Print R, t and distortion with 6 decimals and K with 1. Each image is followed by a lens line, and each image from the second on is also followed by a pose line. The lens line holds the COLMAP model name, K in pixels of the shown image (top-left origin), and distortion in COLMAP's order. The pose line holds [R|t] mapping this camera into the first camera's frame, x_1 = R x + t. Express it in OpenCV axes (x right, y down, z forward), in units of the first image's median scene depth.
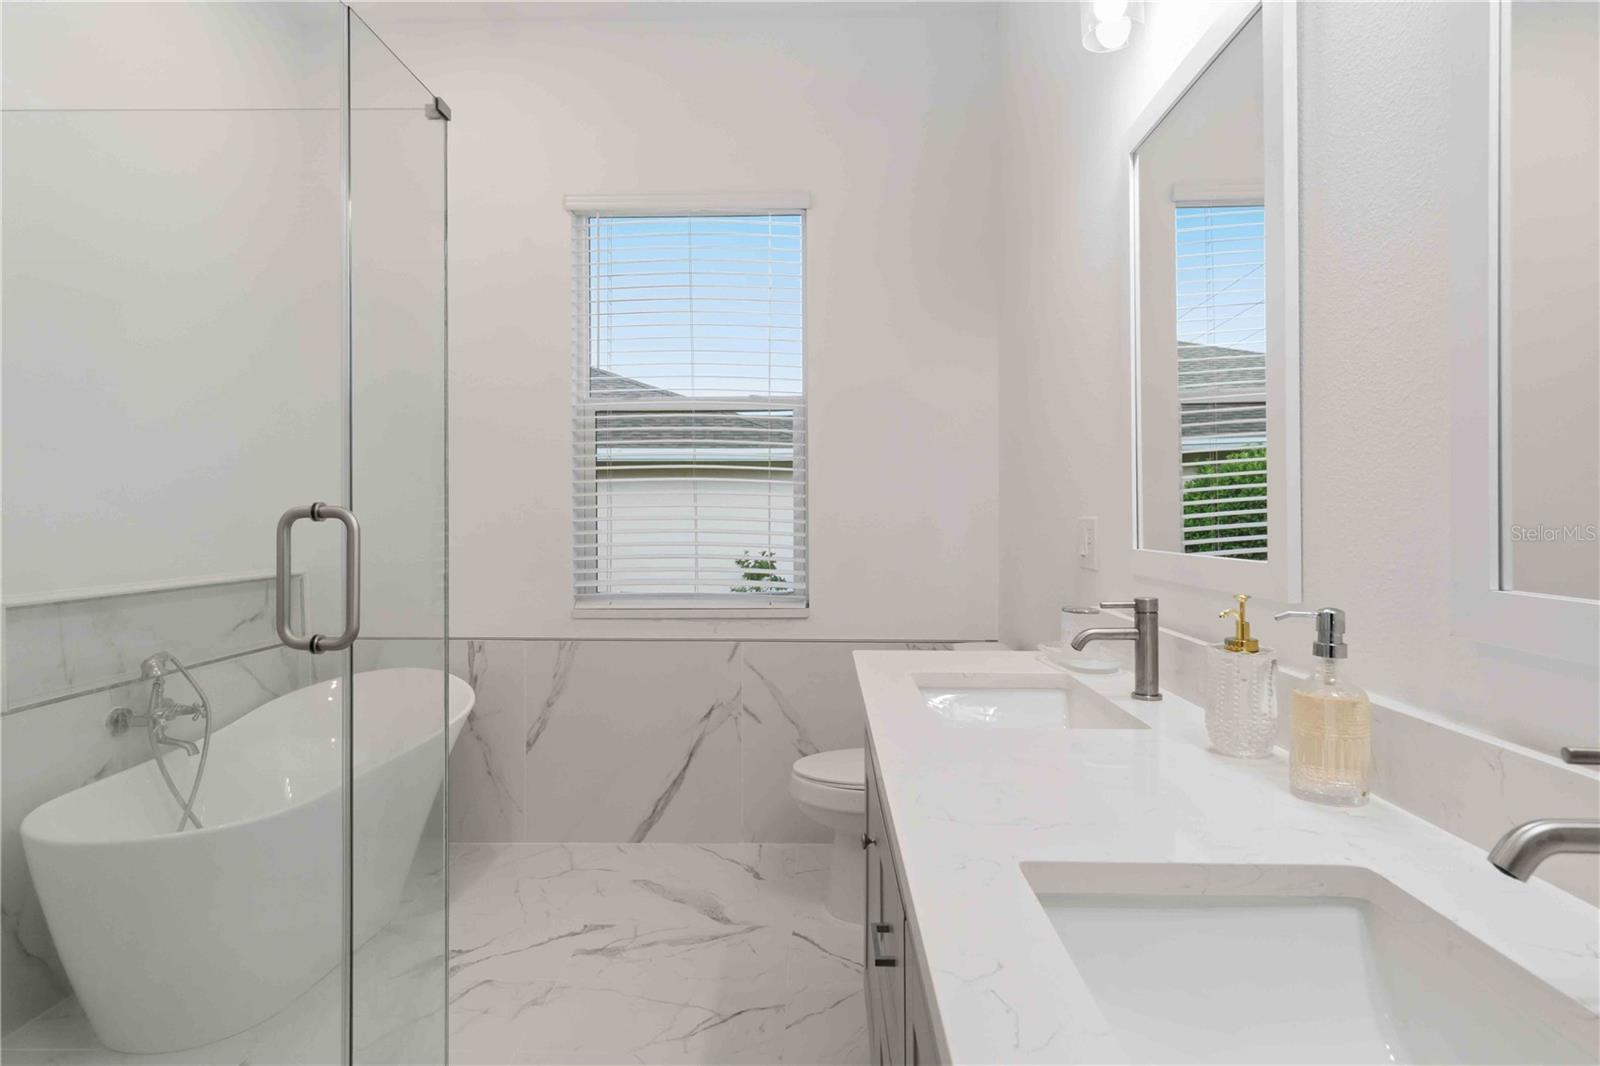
lens RADIAL K [[854.8, 0, 804.3], [0, 854.8, 526.4], [0, 0, 1]] dist [0.001983, 0.009563]
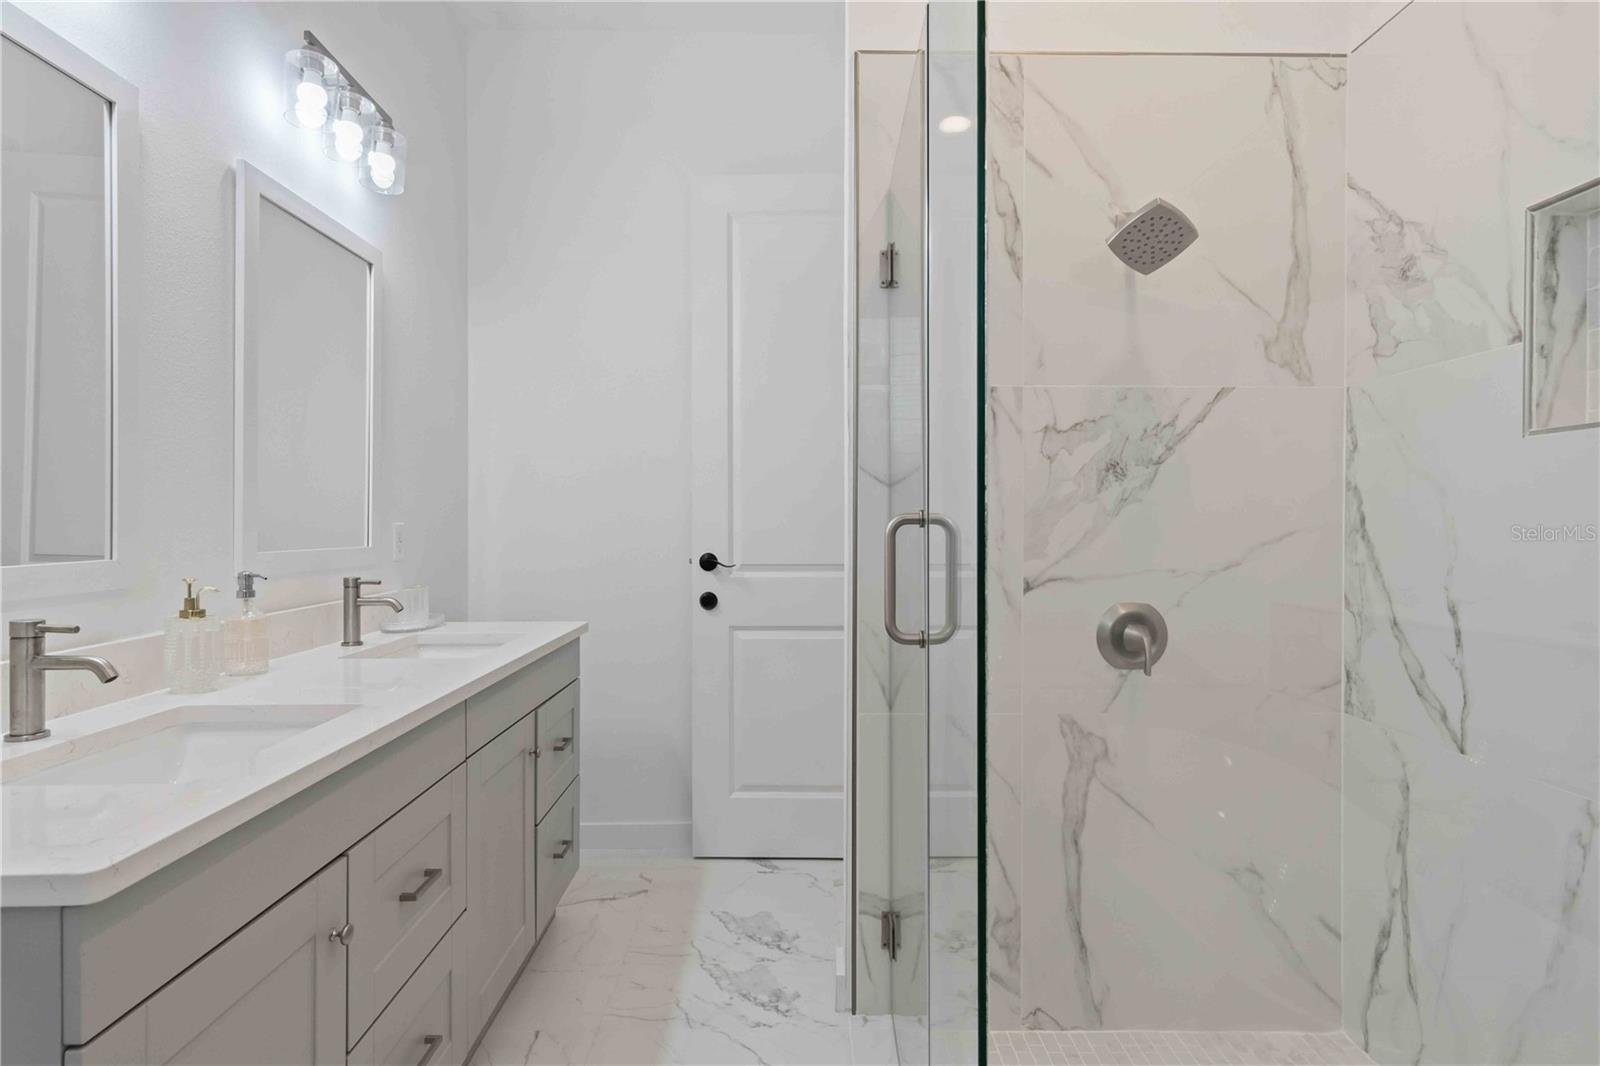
lens RADIAL K [[854.8, 0, 804.3], [0, 854.8, 526.4], [0, 0, 1]] dist [0.001983, 0.009563]
pose [[-0.998901, 0.001976, -0.046822, -0.364316], [0.000788, 0.999678, 0.025371, -0.035018], [0.046857, 0.025306, -0.998581, 2.047591]]
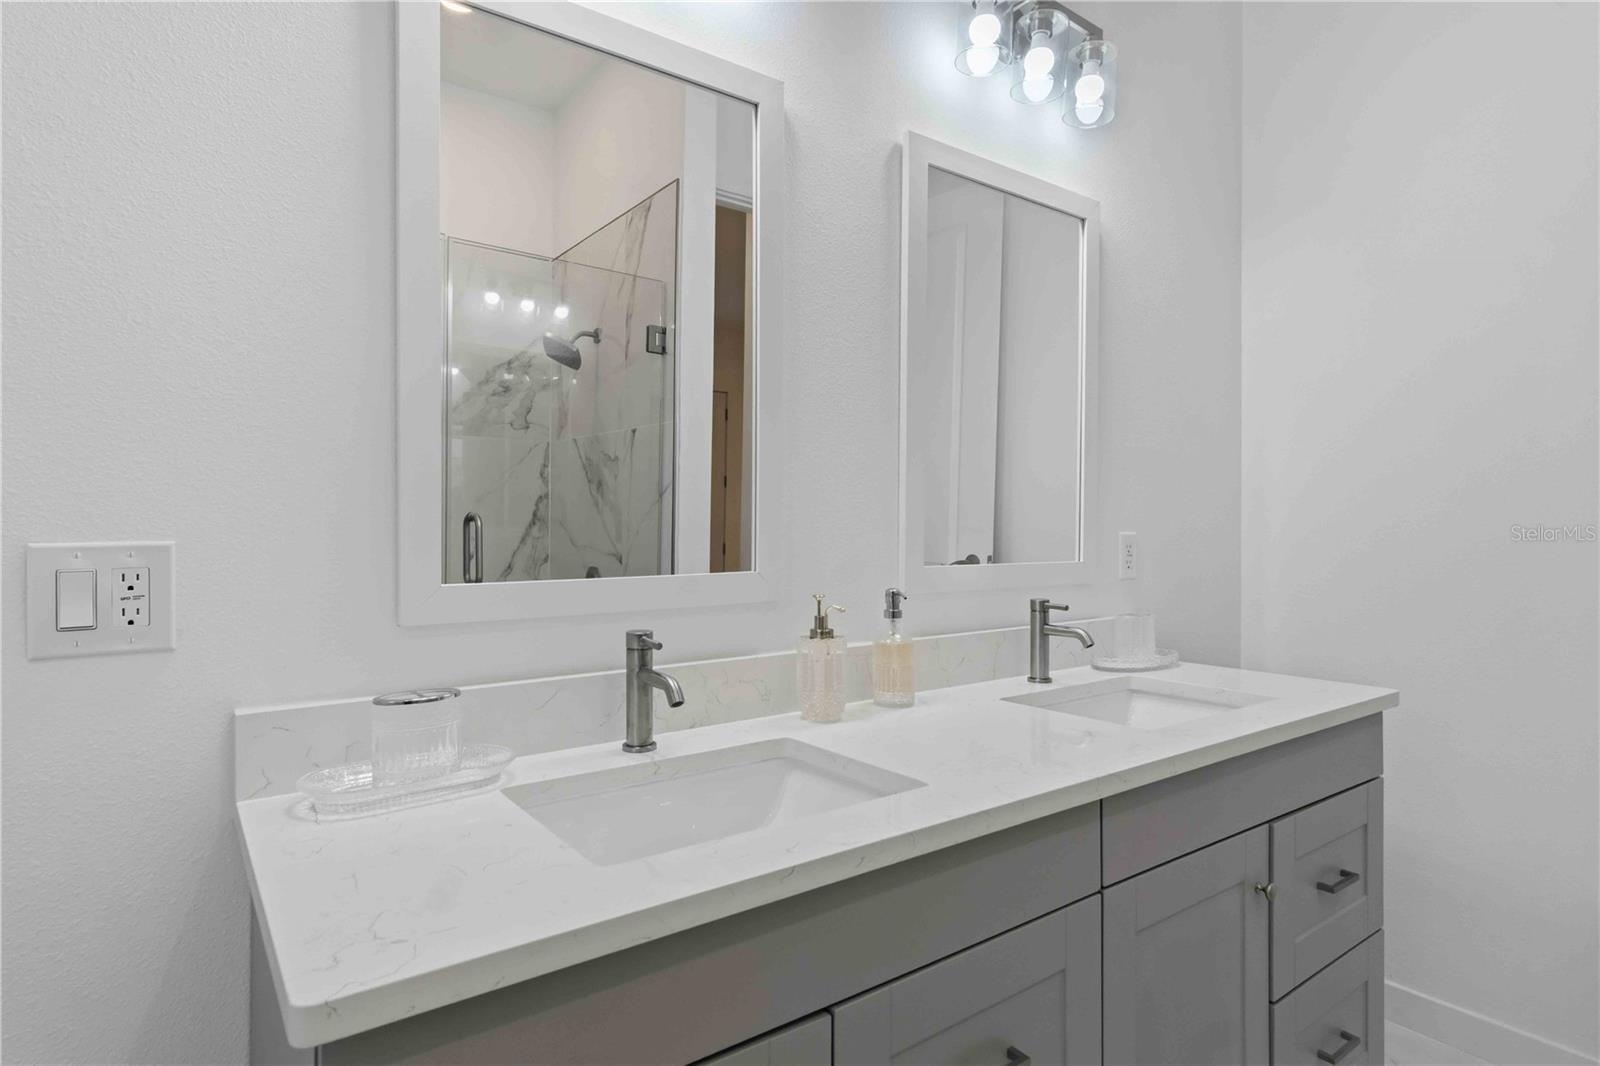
lens RADIAL K [[854.8, 0, 804.3], [0, 854.8, 526.4], [0, 0, 1]] dist [0.001983, 0.009563]
pose [[-0.611853, 0.003843, 0.790962, -0.415592], [0.018181, 0.999792, 0.009206, -0.030715], [-0.790762, 0.020013, -0.611796, 1.497482]]
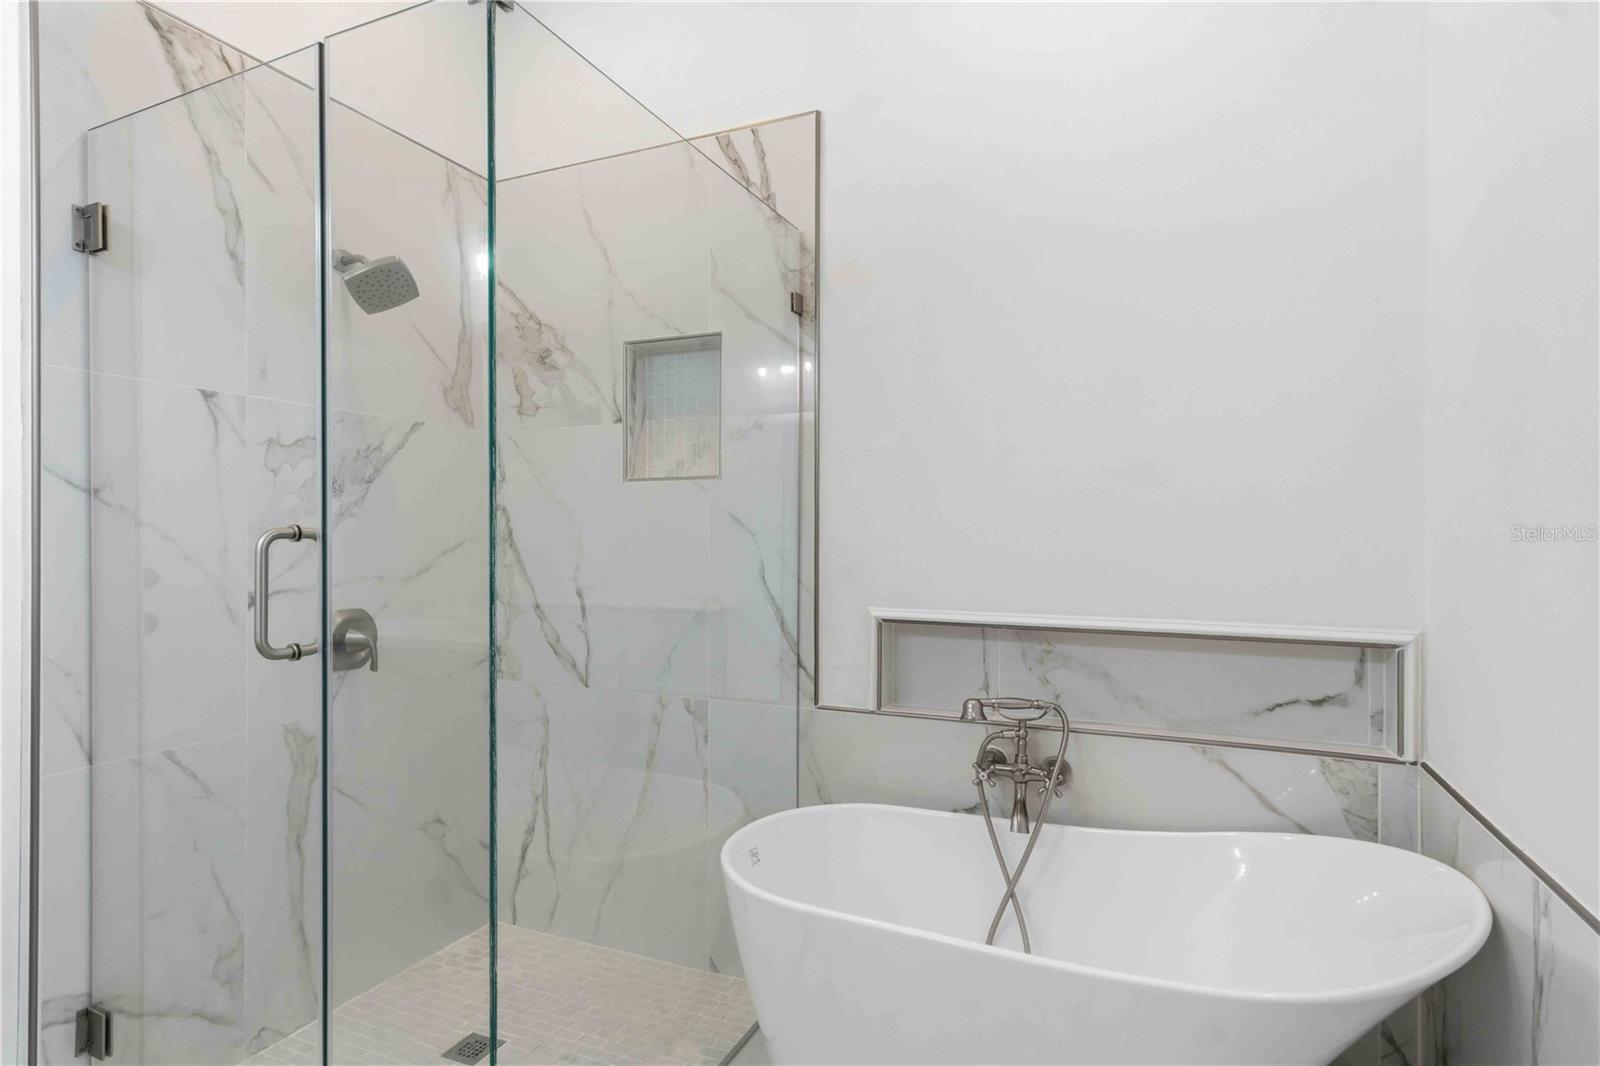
lens RADIAL K [[854.8, 0, 804.3], [0, 854.8, 526.4], [0, 0, 1]] dist [0.001983, 0.009563]
pose [[-0.369969, -0.004137, -0.929035, 0.226333], [-0.019236, 0.999810, 0.003209, -0.042635], [0.928845, 0.019058, -0.369978, 1.987906]]
